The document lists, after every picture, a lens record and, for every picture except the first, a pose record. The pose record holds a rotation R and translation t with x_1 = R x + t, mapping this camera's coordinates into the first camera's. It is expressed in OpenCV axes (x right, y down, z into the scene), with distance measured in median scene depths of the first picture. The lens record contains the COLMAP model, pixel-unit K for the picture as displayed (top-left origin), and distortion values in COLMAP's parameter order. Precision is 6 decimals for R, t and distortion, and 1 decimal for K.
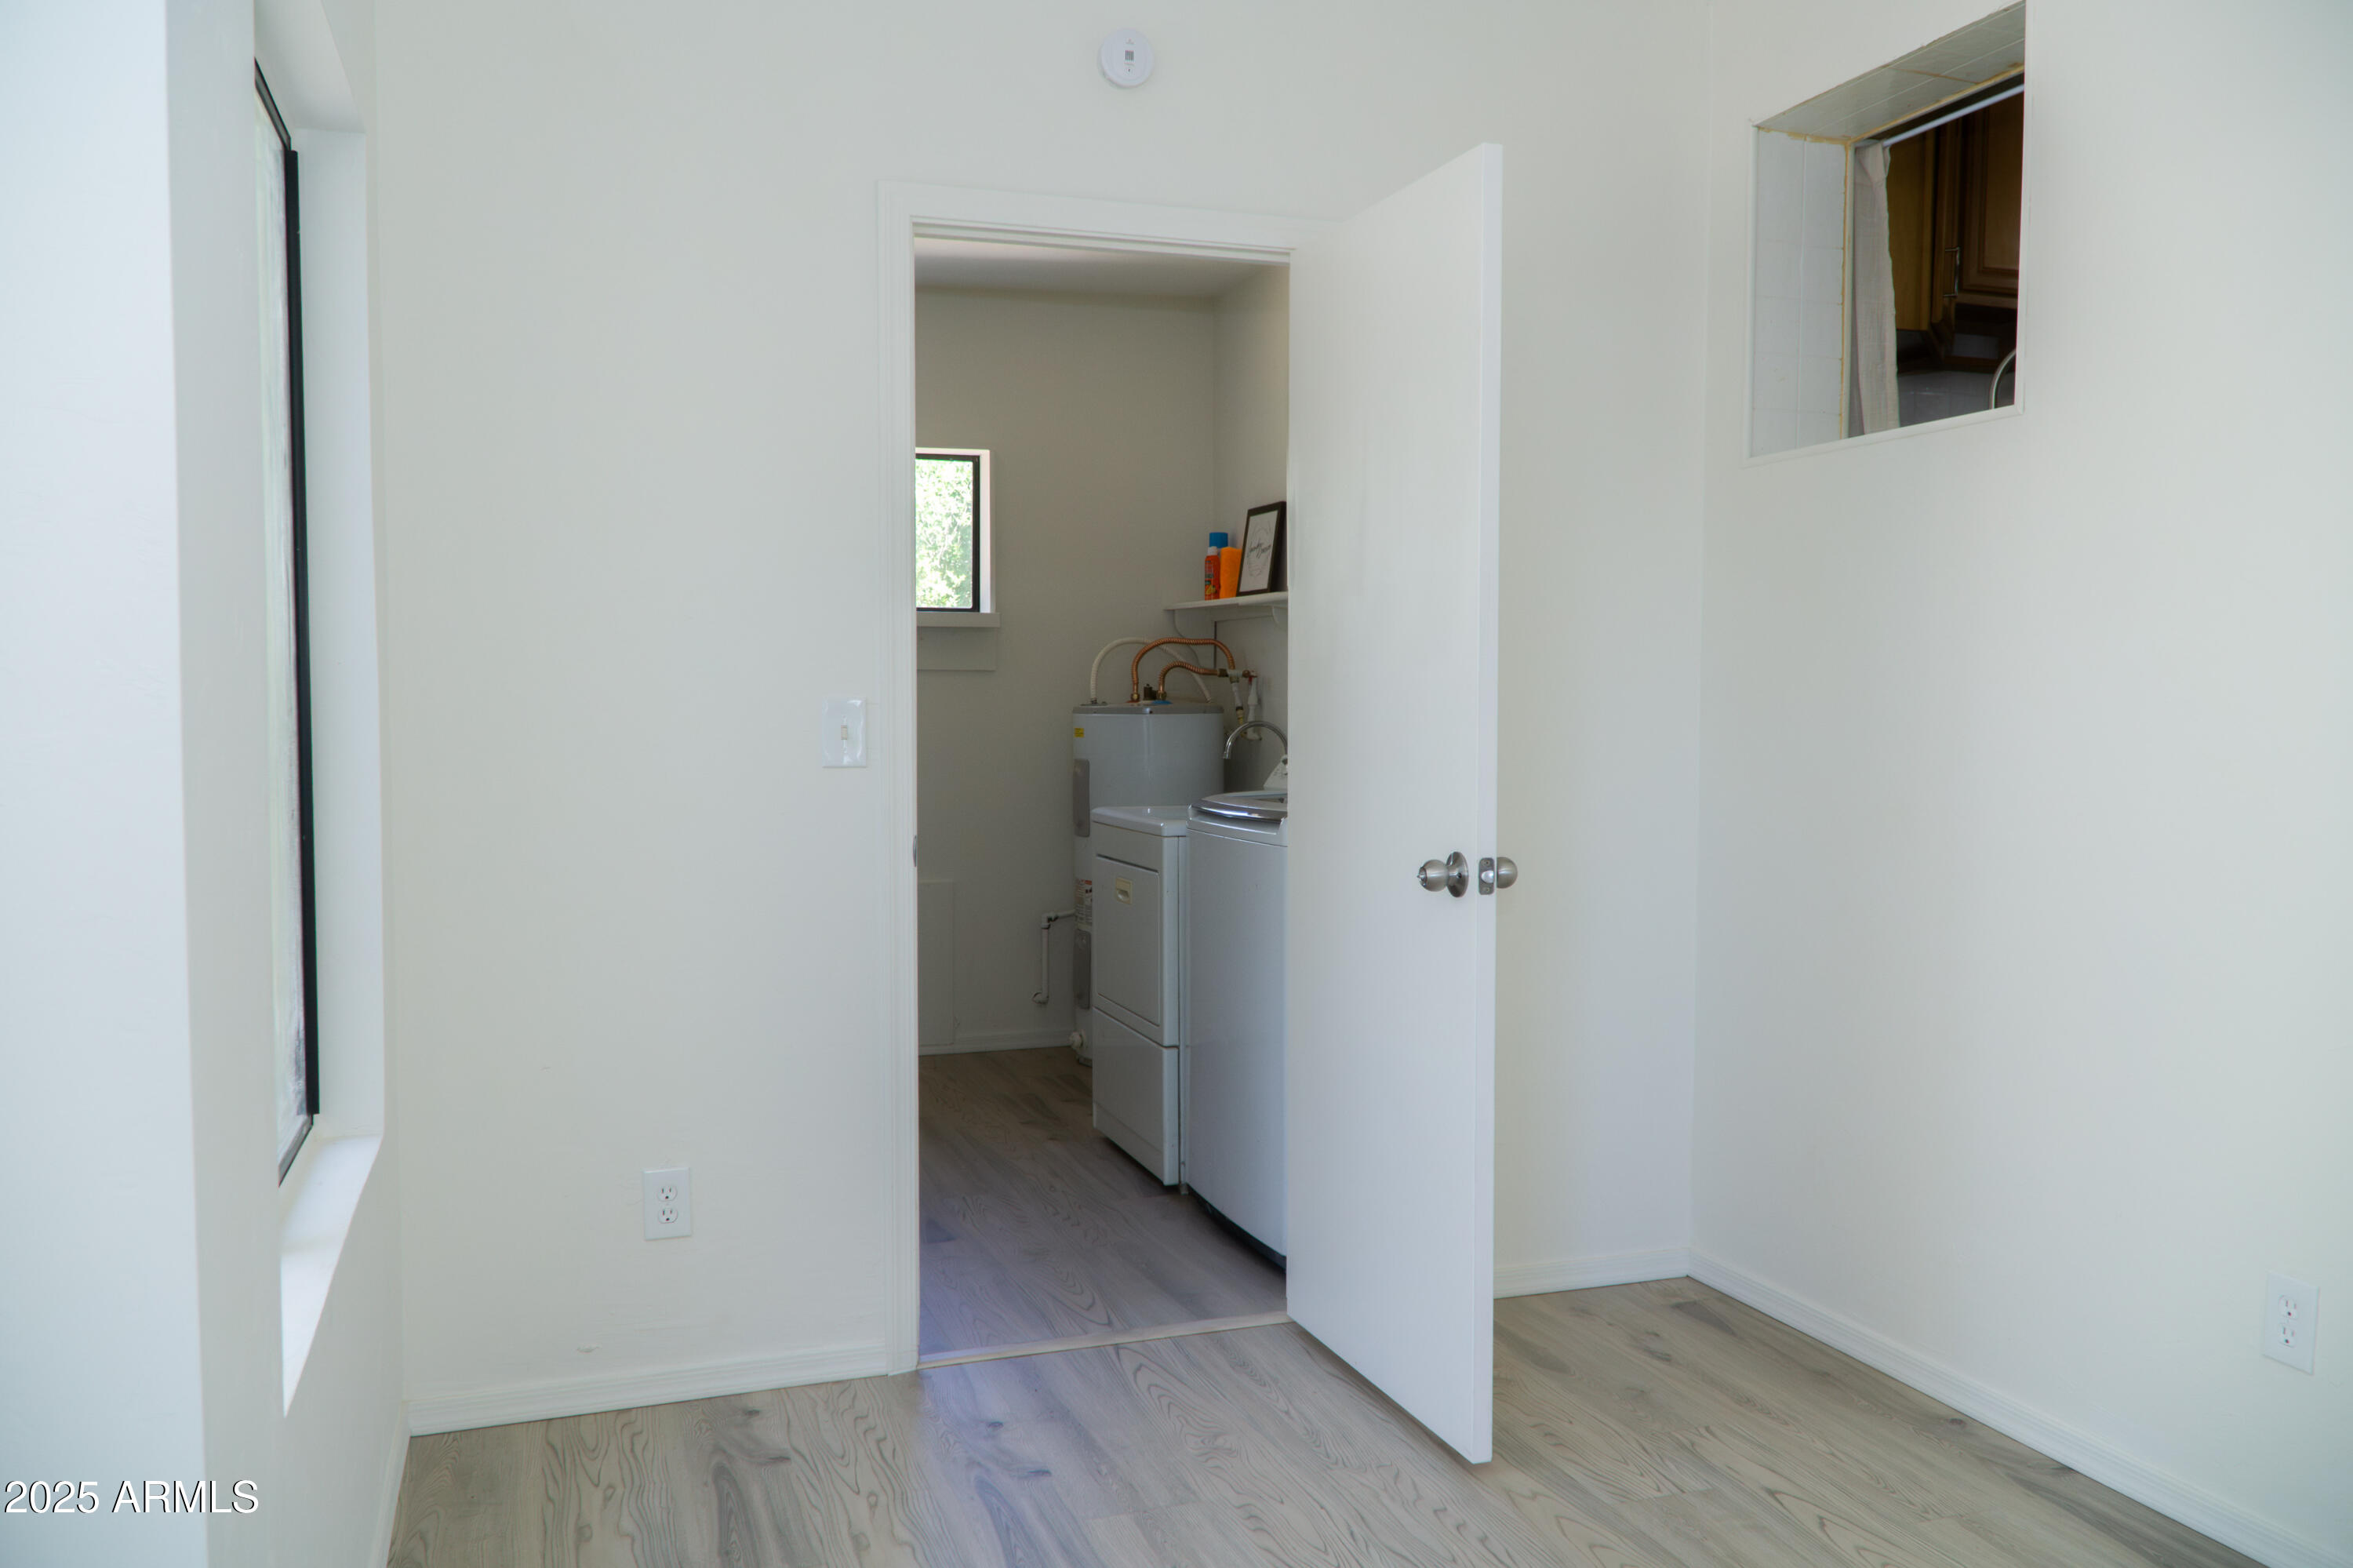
lens RADIAL K [[1856.3, 0, 1182.0], [0, 1856.3, 783.5], [0, 0, 1]] dist [-0.005876, 0.001155]
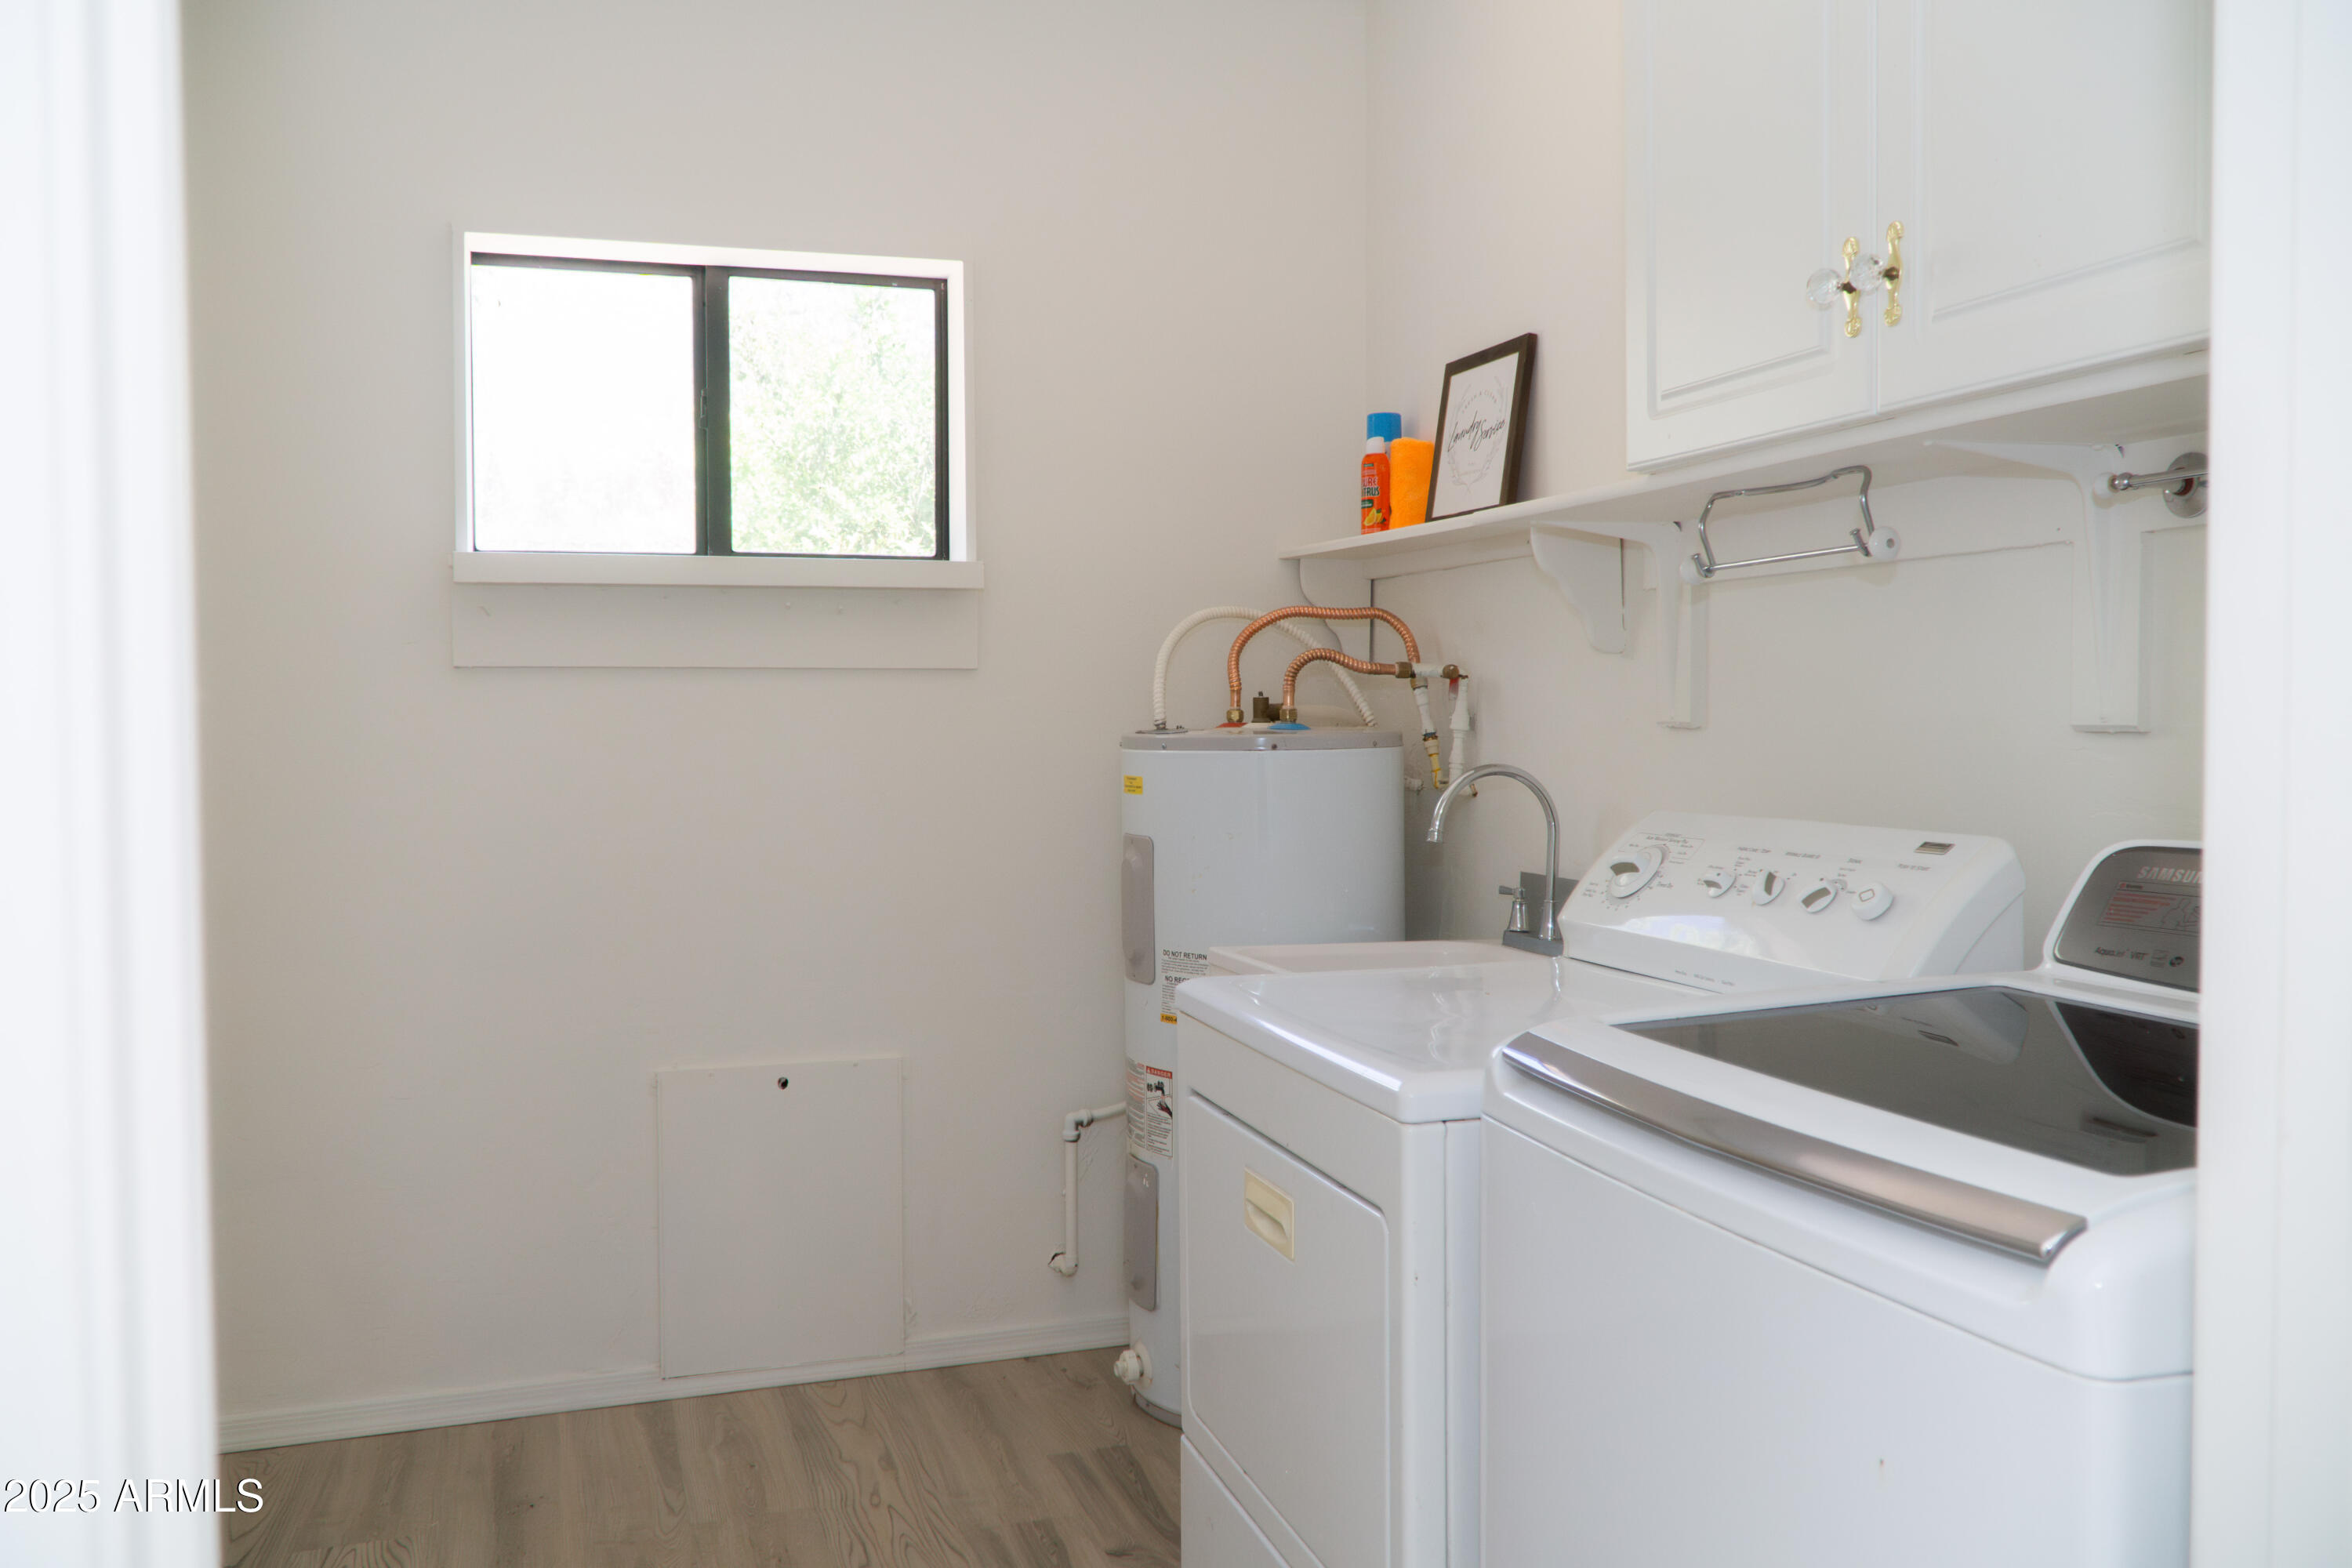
lens RADIAL K [[1866.0, 0, 1170.8], [0, 1866.0, 781.5], [0, 0, 1]] dist [0.058312, 0.000169]
pose [[0.999854, -0.005688, -0.016101, -0.035759], [0.005694, 0.999984, 0.000326, -0.028184], [0.016098, -0.000418, 0.999870, 0.462403]]
